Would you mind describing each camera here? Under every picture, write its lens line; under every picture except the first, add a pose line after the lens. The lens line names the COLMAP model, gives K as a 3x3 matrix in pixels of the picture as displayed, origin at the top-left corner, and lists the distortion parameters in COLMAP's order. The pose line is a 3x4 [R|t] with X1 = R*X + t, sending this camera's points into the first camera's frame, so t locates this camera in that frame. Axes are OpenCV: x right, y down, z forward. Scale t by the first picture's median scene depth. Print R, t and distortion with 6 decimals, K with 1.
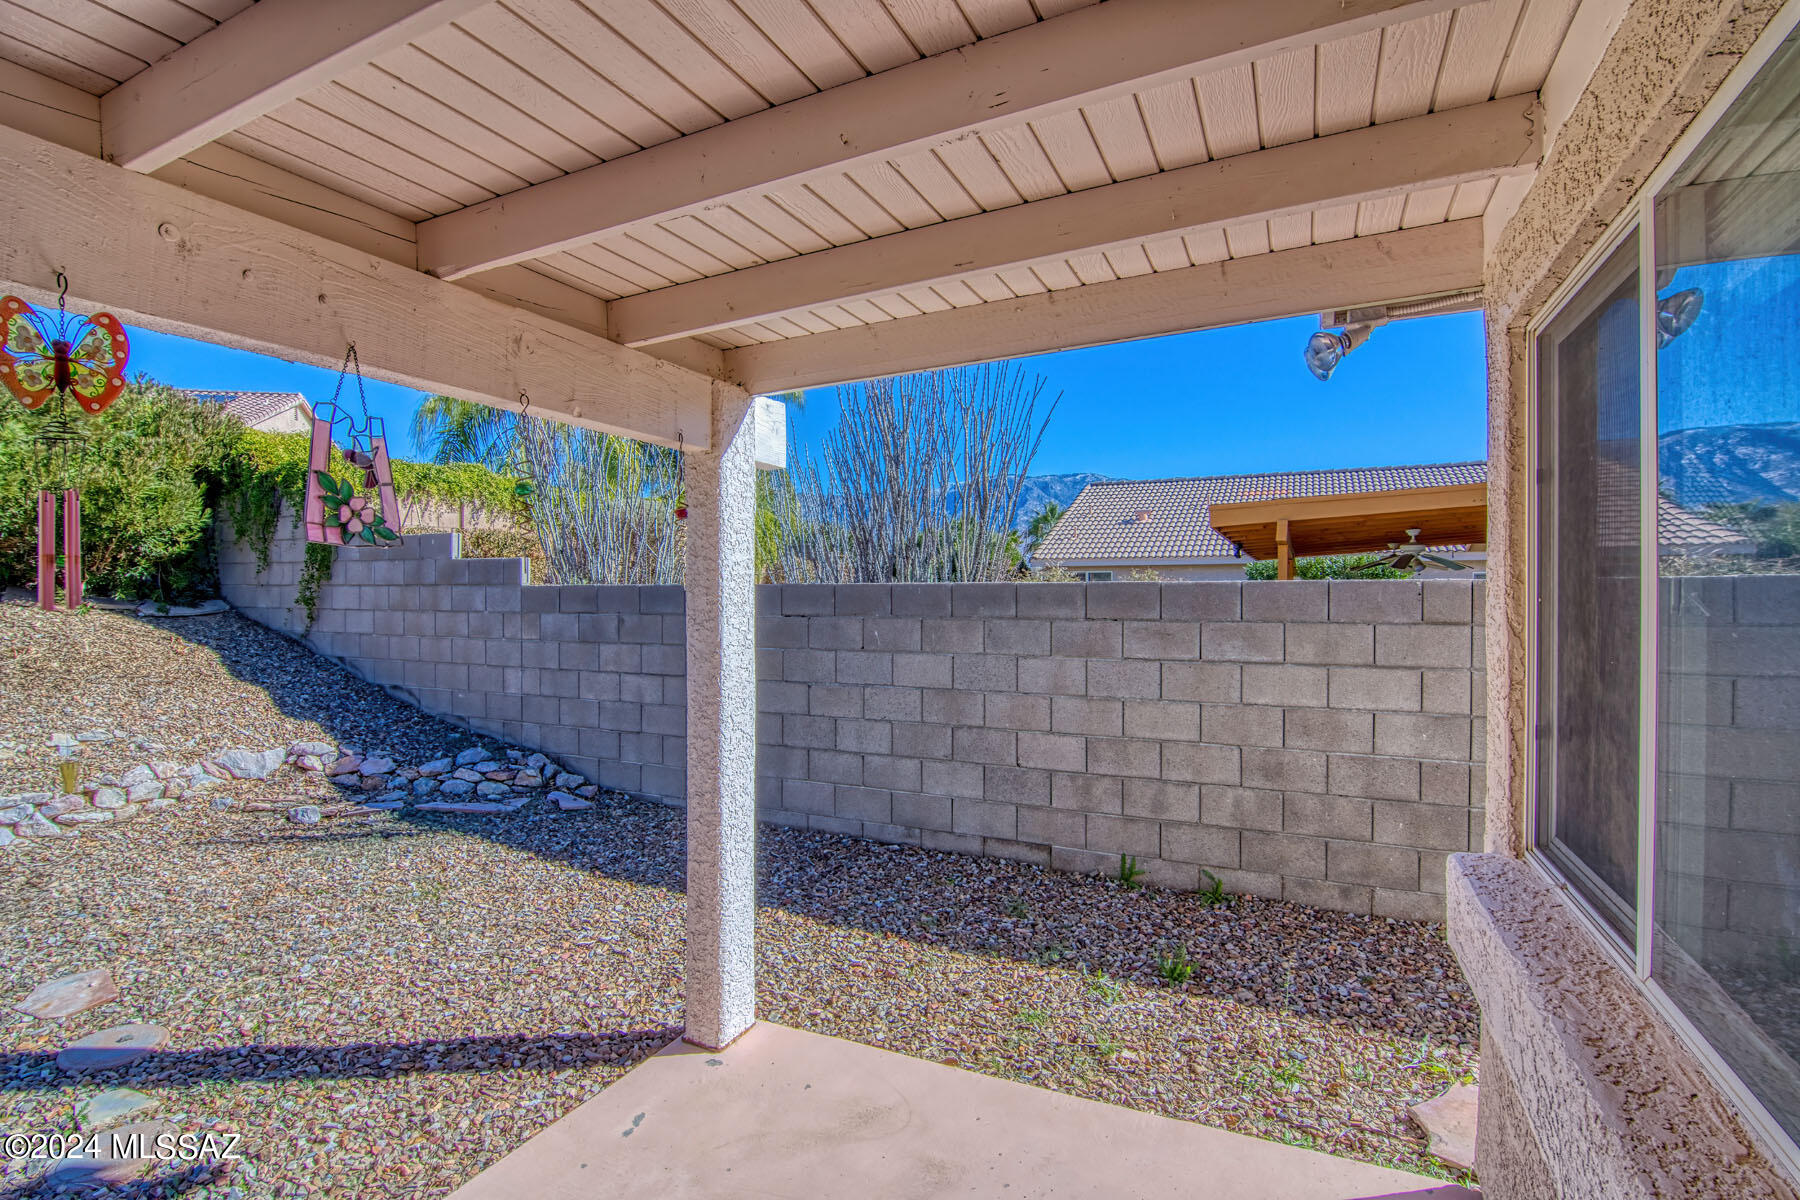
lens RADIAL K [[865.1, 0, 897.6], [0, 865.1, 604.2], [0, 0, 1]] dist [-0.008523, -0.010018]
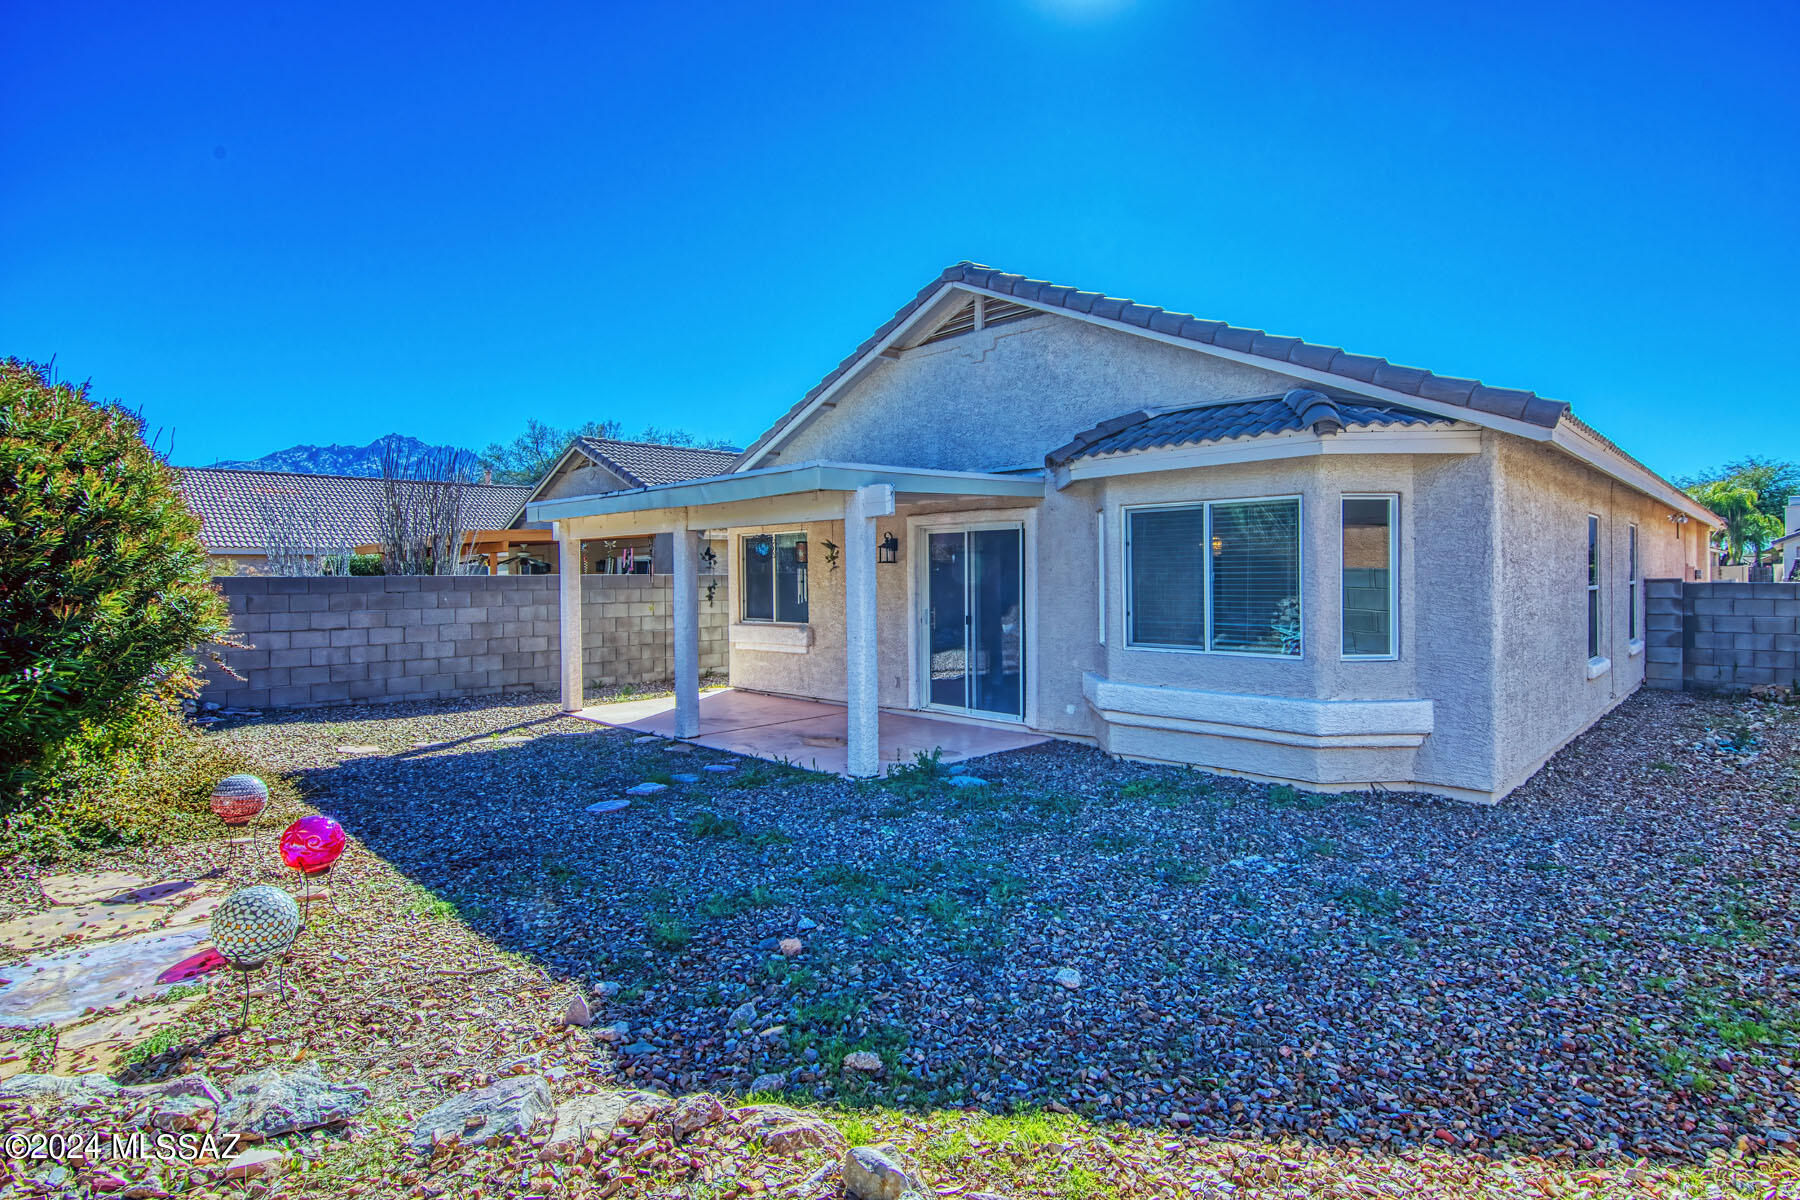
lens RADIAL K [[906.0, 0, 947.0], [0, 906.0, 575.6], [0, 0, 1]] dist [-0.012634, -0.001029]
pose [[0.309552, -0.003734, 0.950875, -1.888538], [0.017542, 0.999845, -0.001784, 0.001355], [-0.950721, 0.017232, 0.309570, -0.908137]]
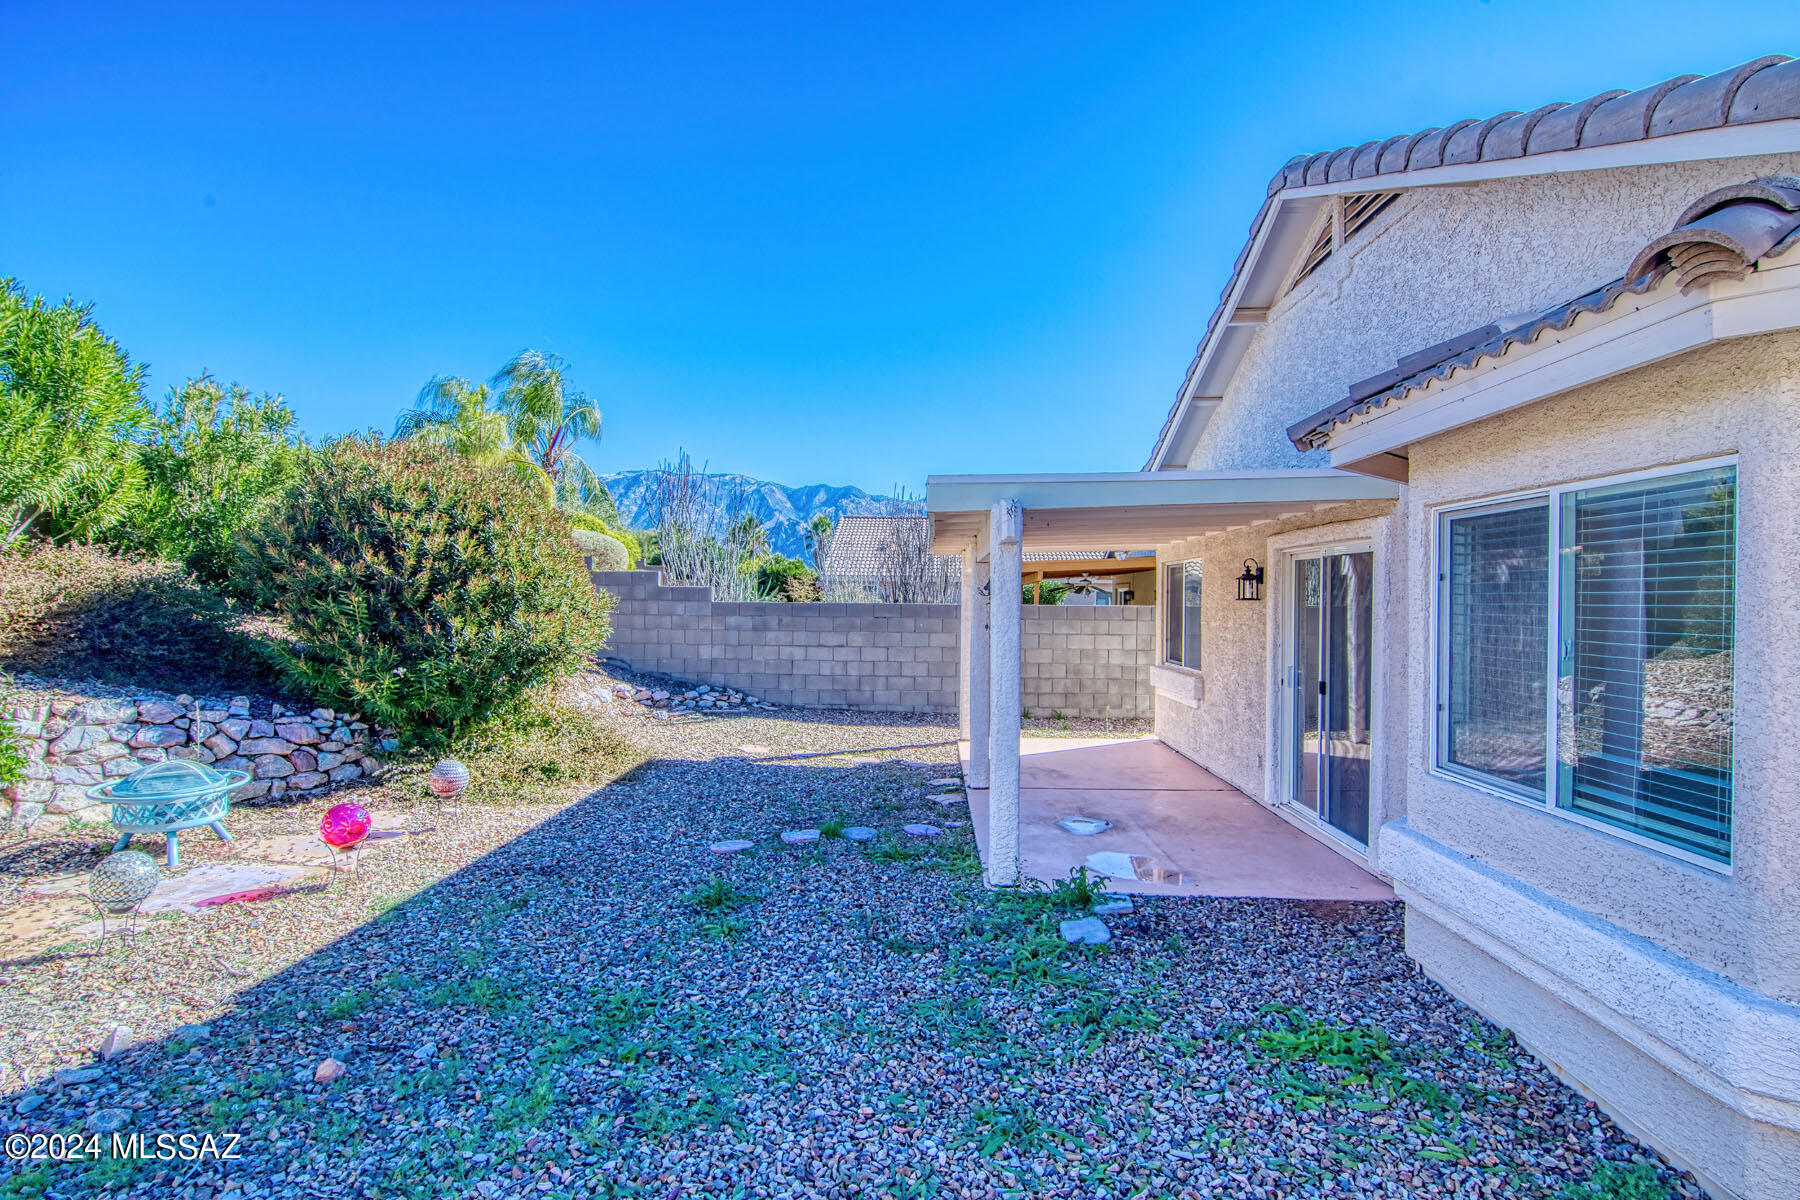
lens RADIAL K [[865.1, 0, 903.9], [0, 865.1, 611.7], [0, 0, 1]] dist [-0.008523, -0.010018]
pose [[0.917418, 0.002264, 0.397918, -1.098974], [-0.005710, 0.999956, 0.007475, -0.021502], [-0.397883, -0.009129, 0.917391, -1.246503]]
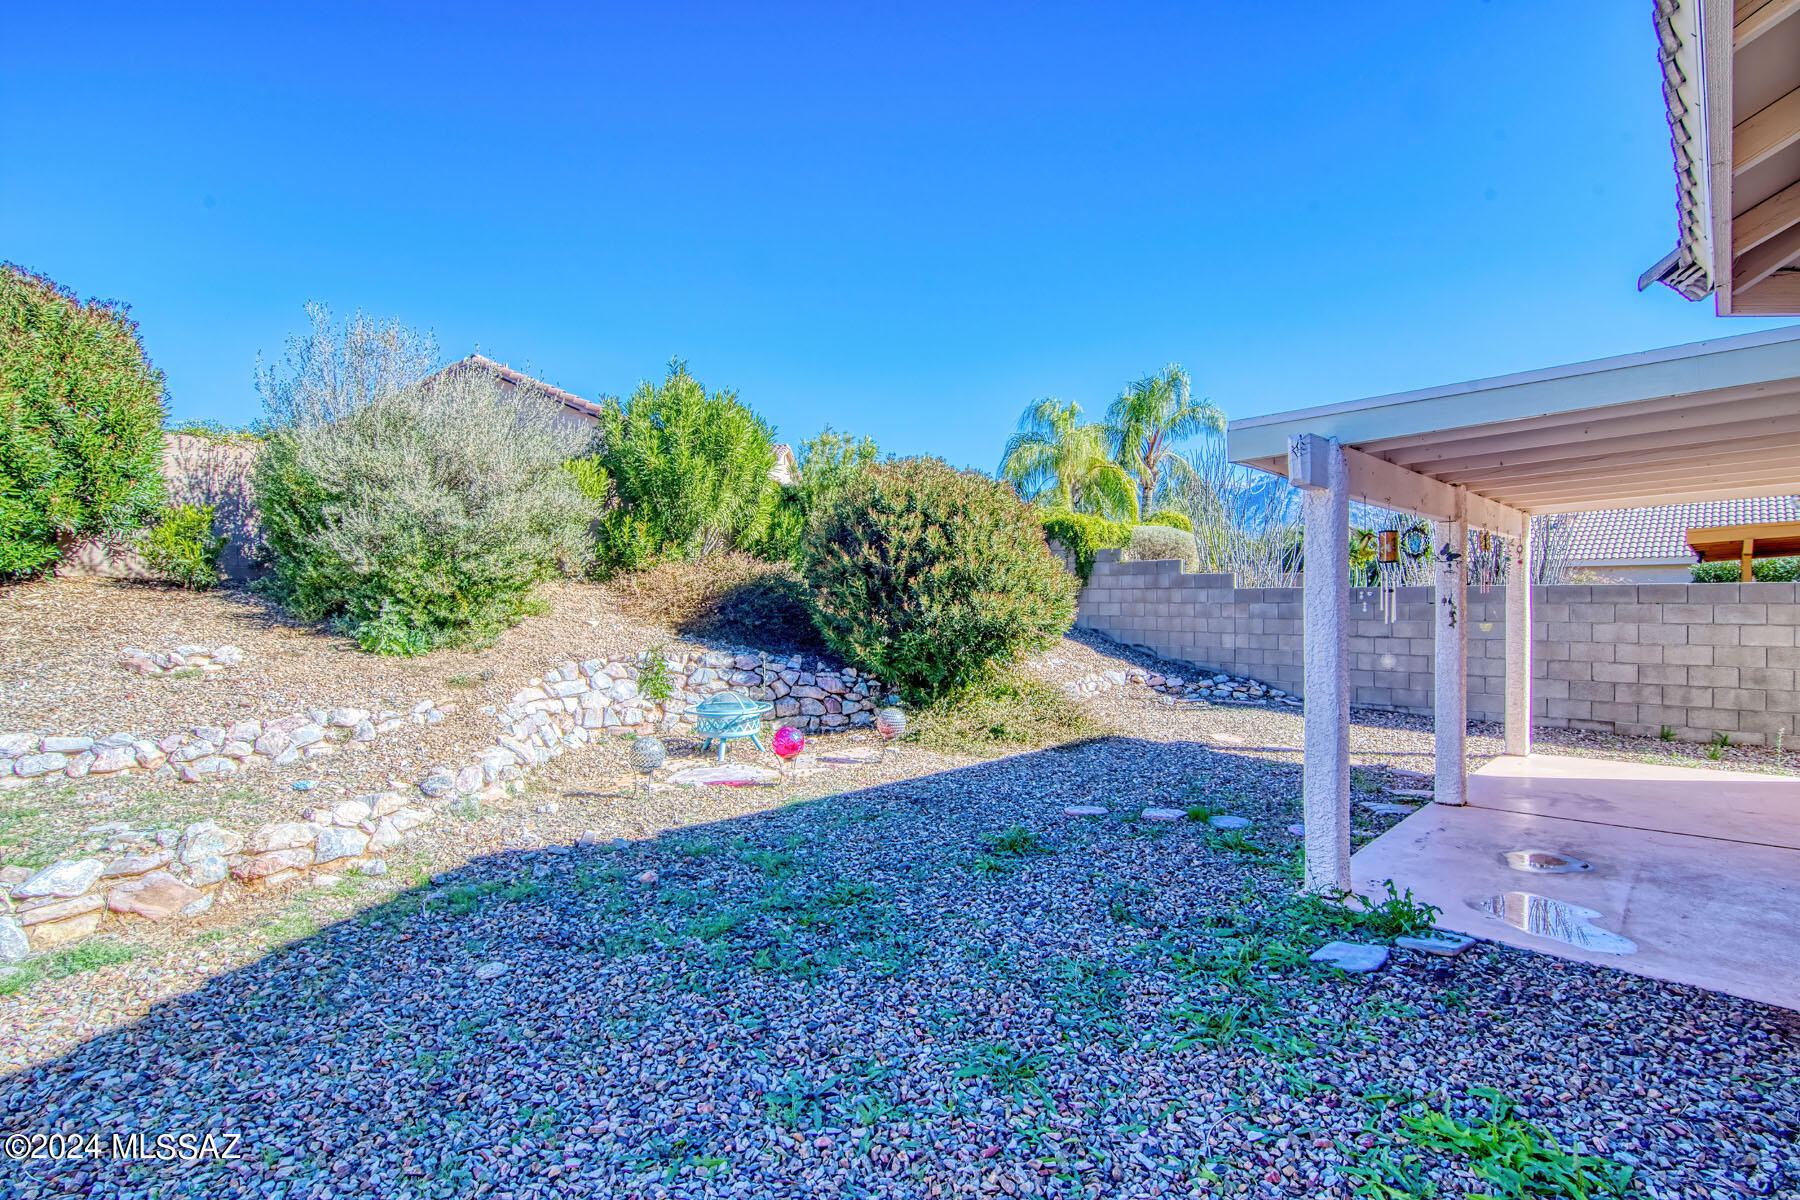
lens RADIAL K [[865.1, 0, 893.7], [0, 865.1, 607.1], [0, 0, 1]] dist [-0.008523, -0.010018]
pose [[0.943389, -0.001304, -0.331685, -0.696592], [0.001530, 0.999999, 0.000420, 0.022059], [0.331684, -0.000904, 0.943390, -1.307940]]
